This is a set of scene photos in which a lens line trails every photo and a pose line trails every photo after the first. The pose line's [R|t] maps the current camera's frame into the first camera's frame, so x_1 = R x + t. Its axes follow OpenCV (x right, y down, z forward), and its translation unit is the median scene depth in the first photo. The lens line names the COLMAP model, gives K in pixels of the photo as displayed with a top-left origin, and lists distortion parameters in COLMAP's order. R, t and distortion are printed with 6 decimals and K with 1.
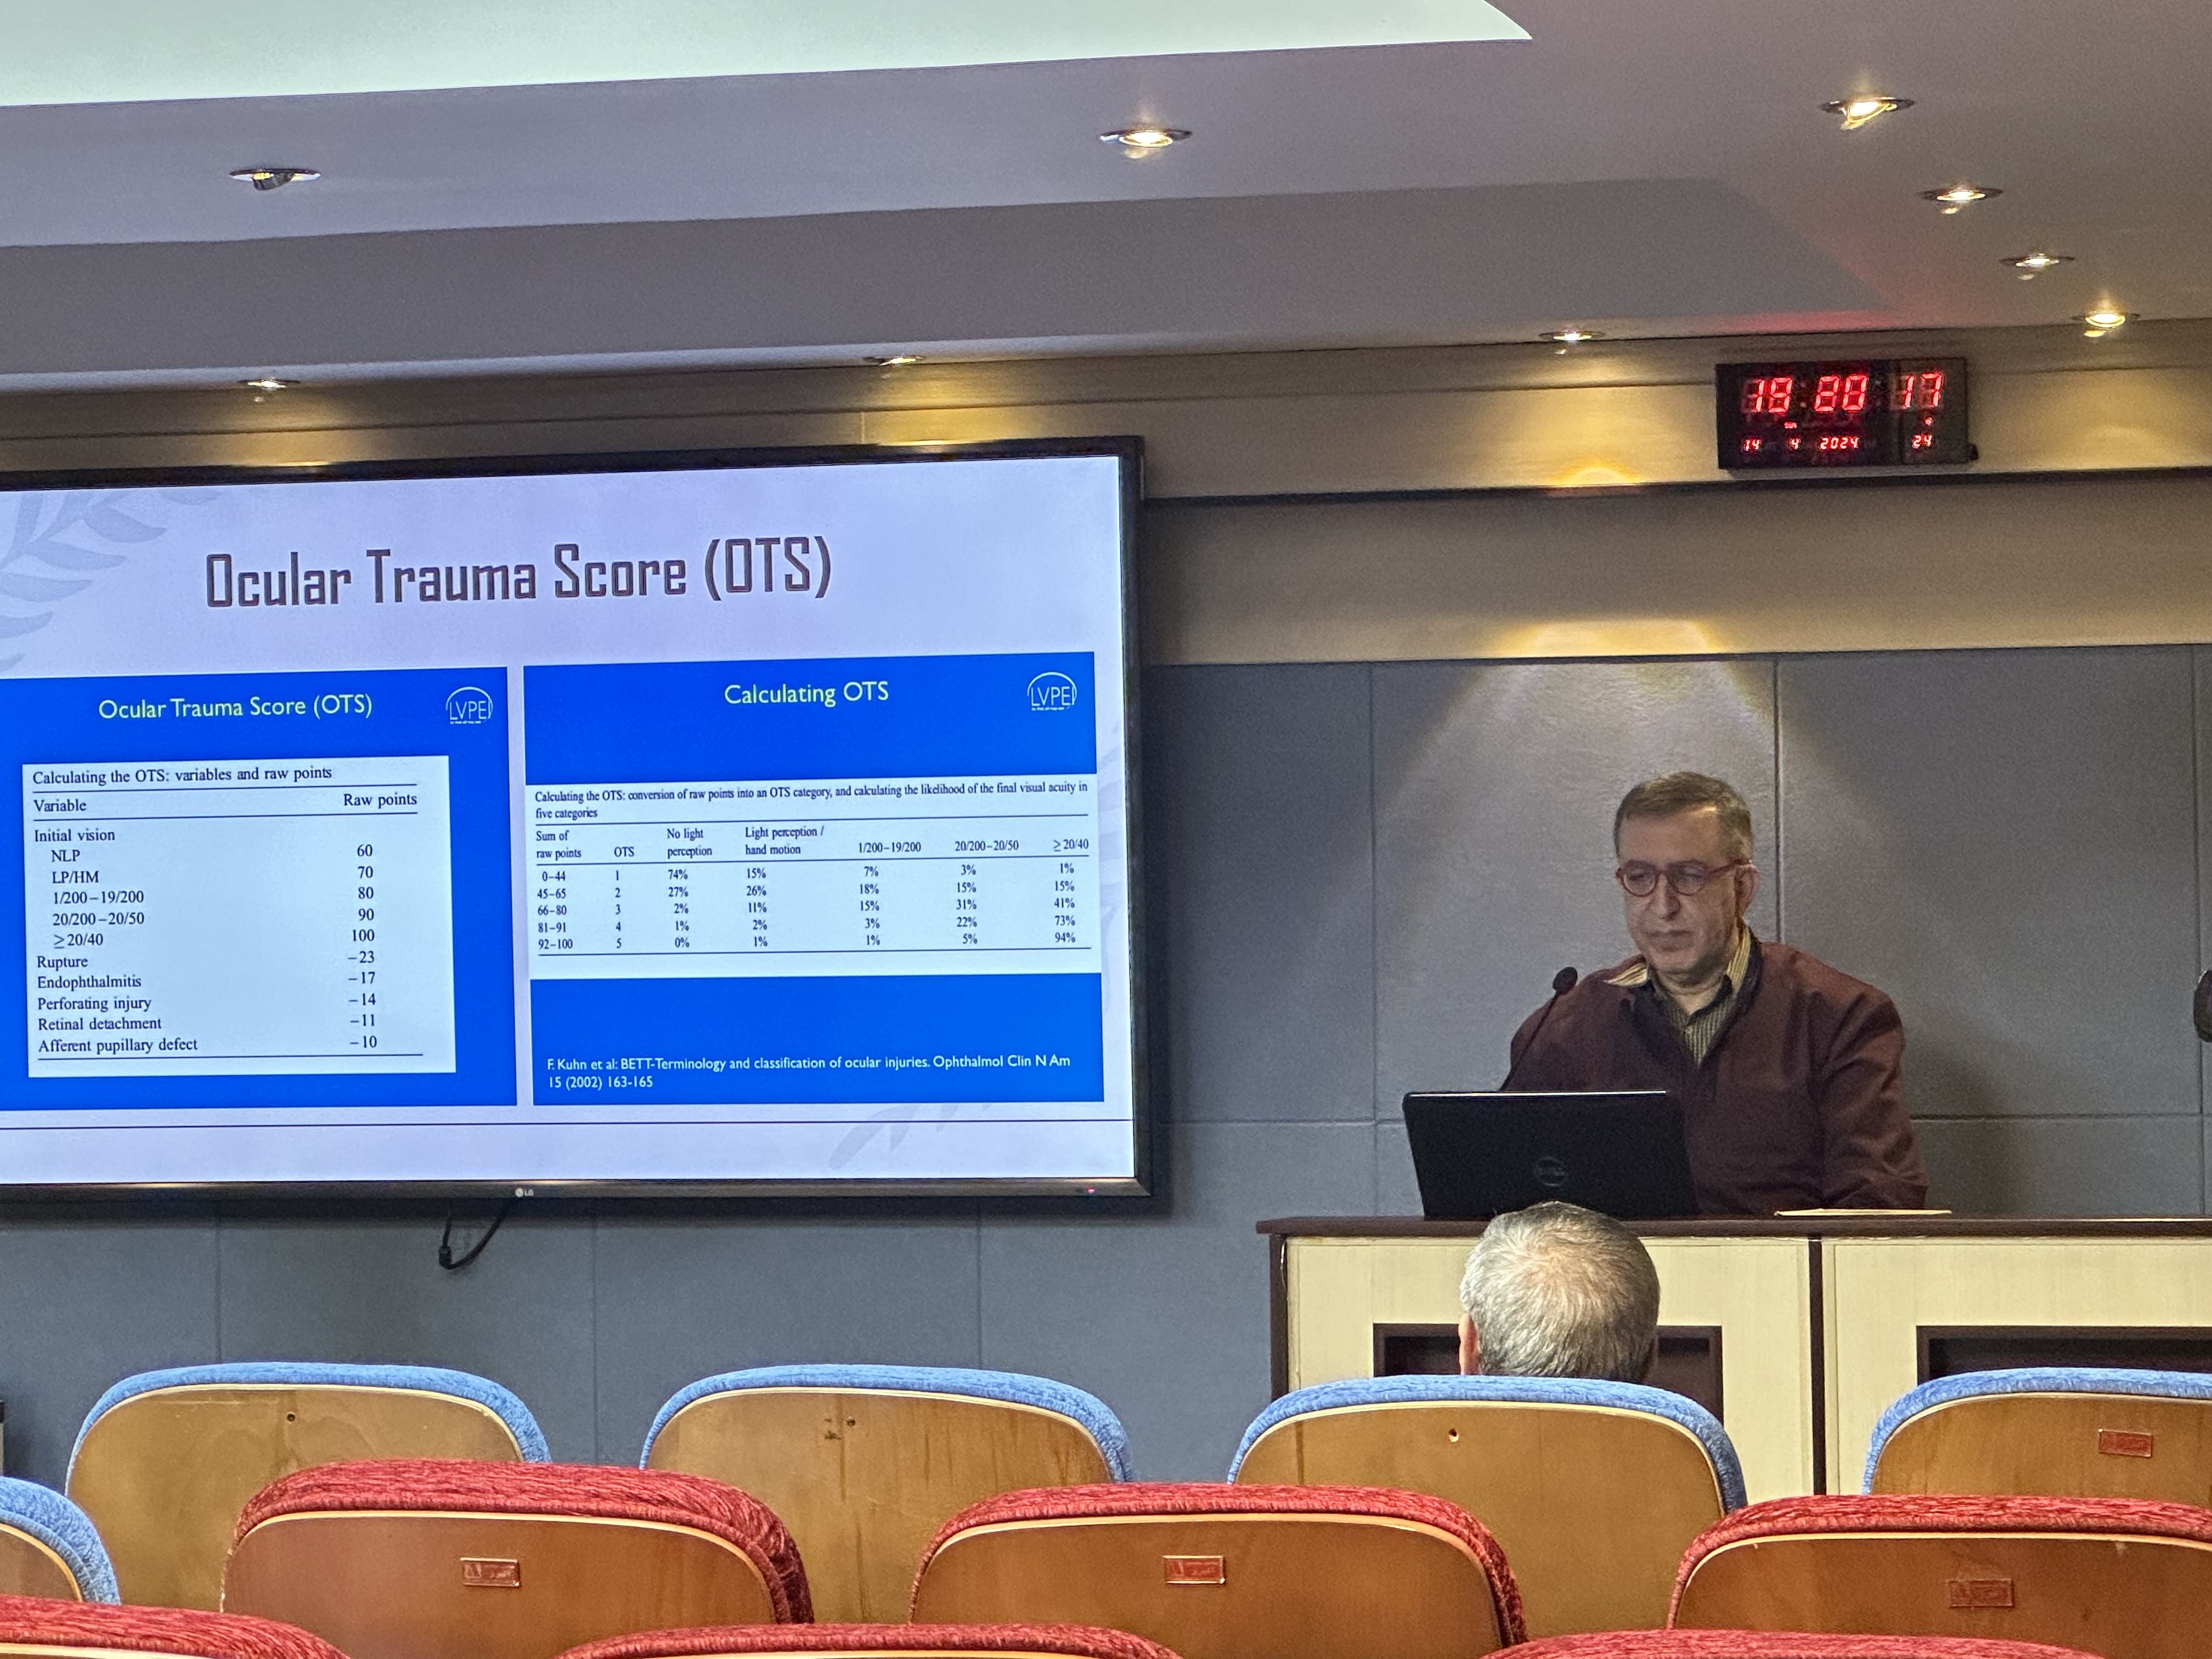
lens RADIAL K [[6834.3, 0, 1110.9], [0, 6834.3, 835.7], [0, 0, 1]] dist [-0.046678, 0.000000]
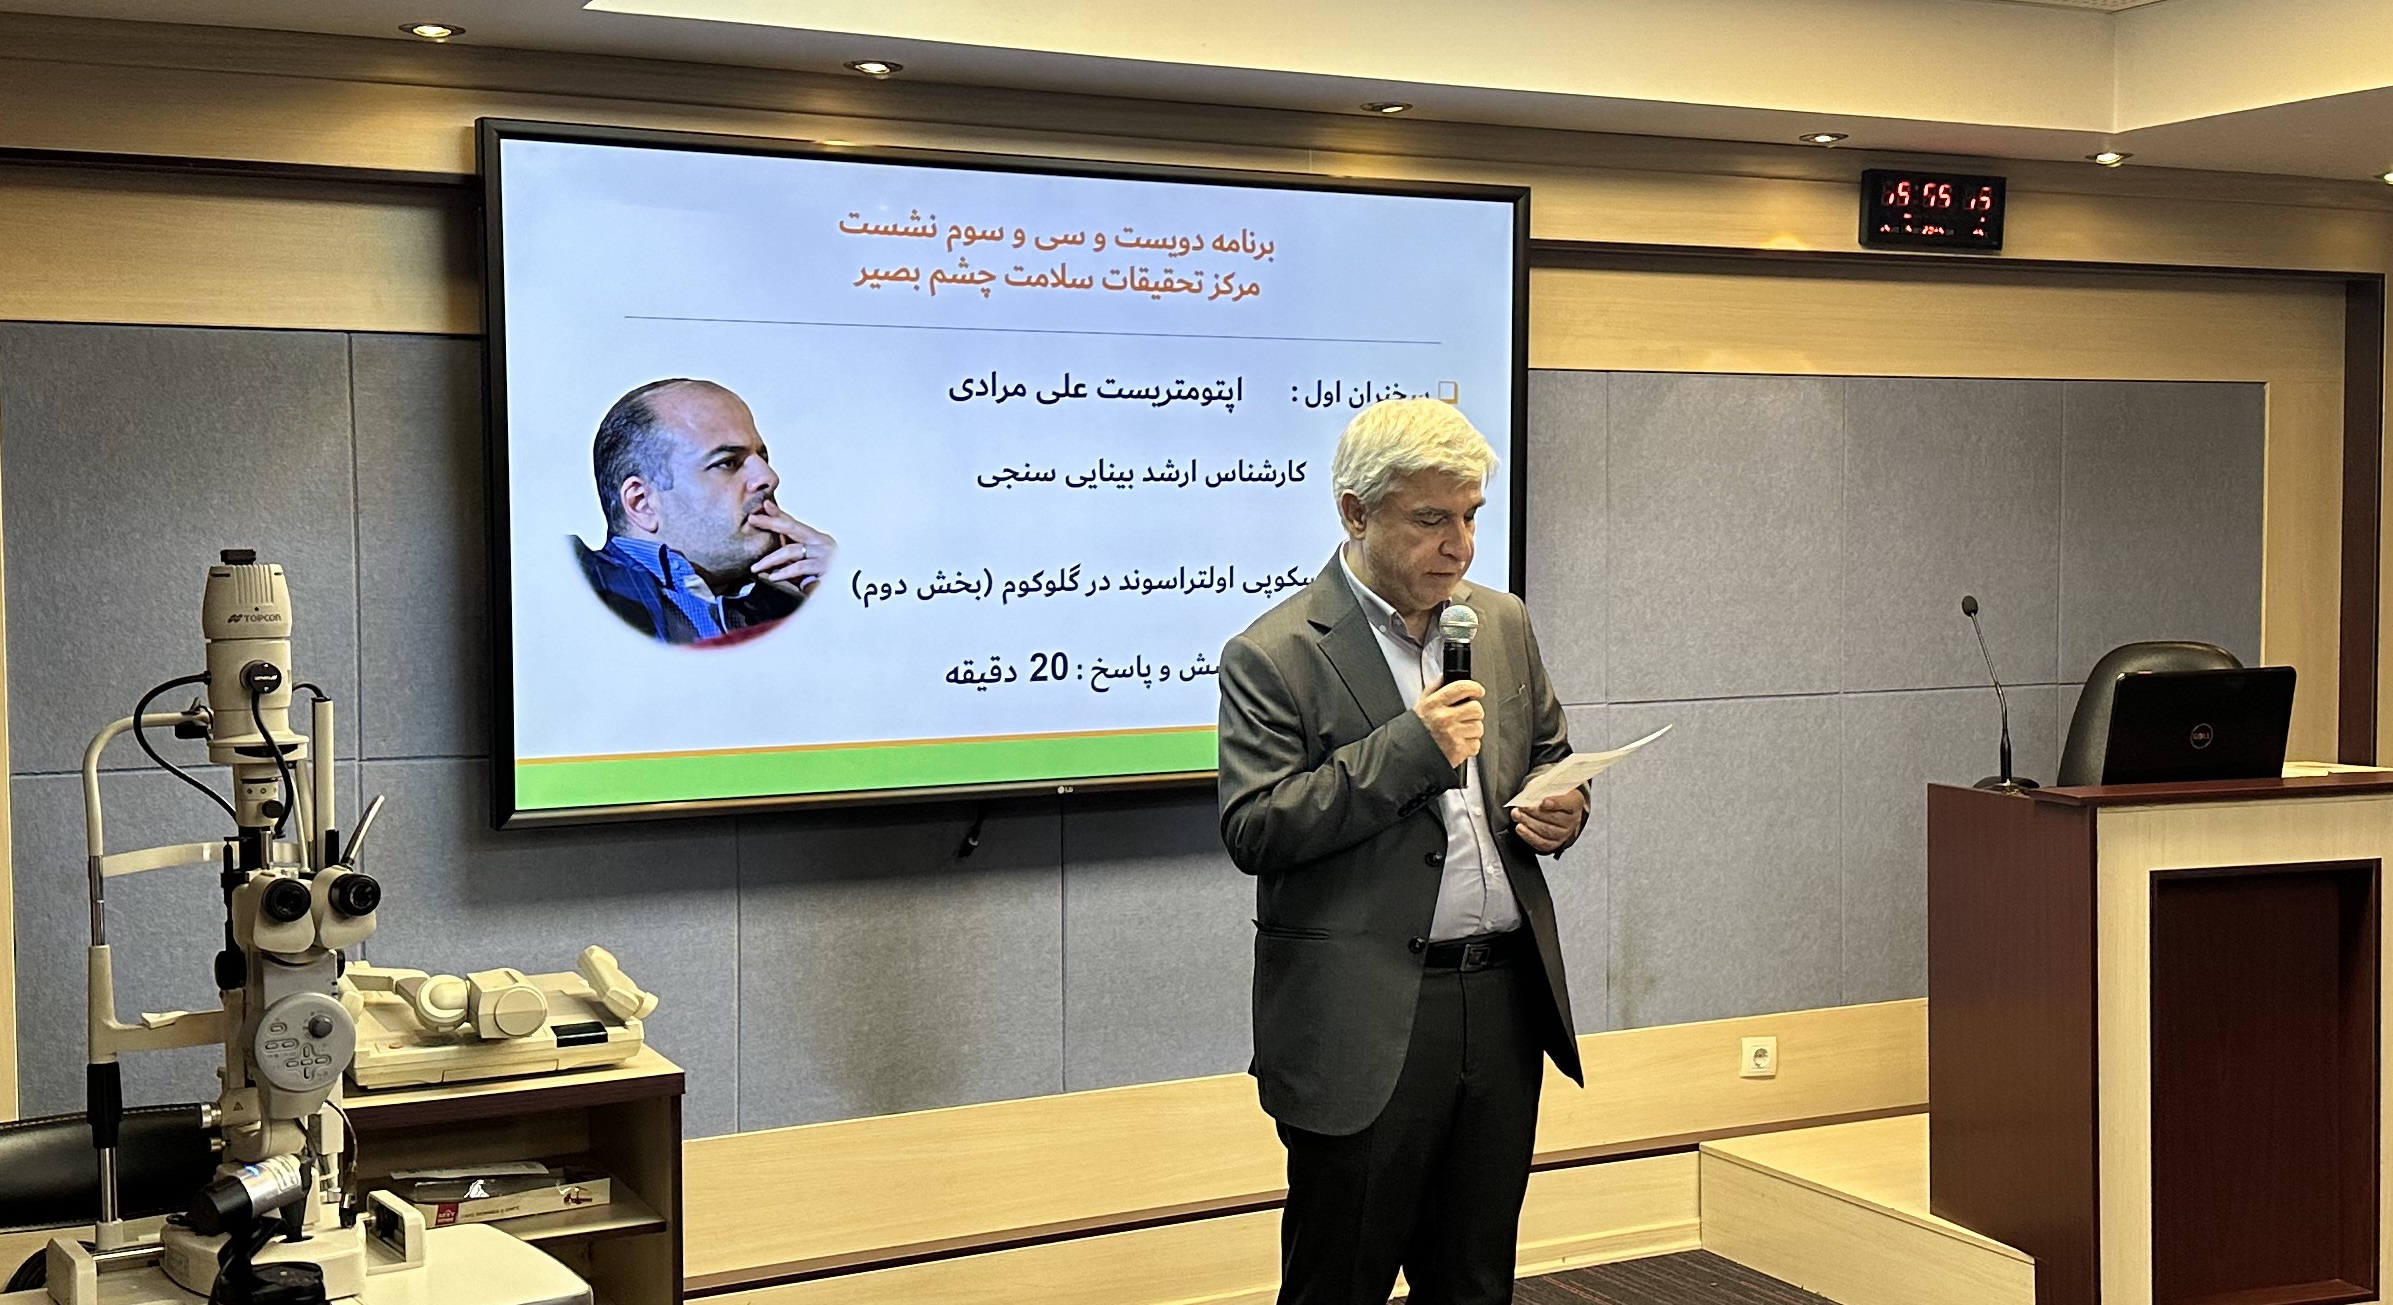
lens RADIAL K [[2740.4, 0, 1337.1], [0, 2740.4, 661.1], [0, 0, 1]] dist [0.123514, 0.000000]
pose [[0.741089, -0.025401, 0.670926, -0.382706], [-0.010743, 0.998708, 0.049676, 0.006144], [-0.671321, -0.044022, 0.739858, 0.641905]]
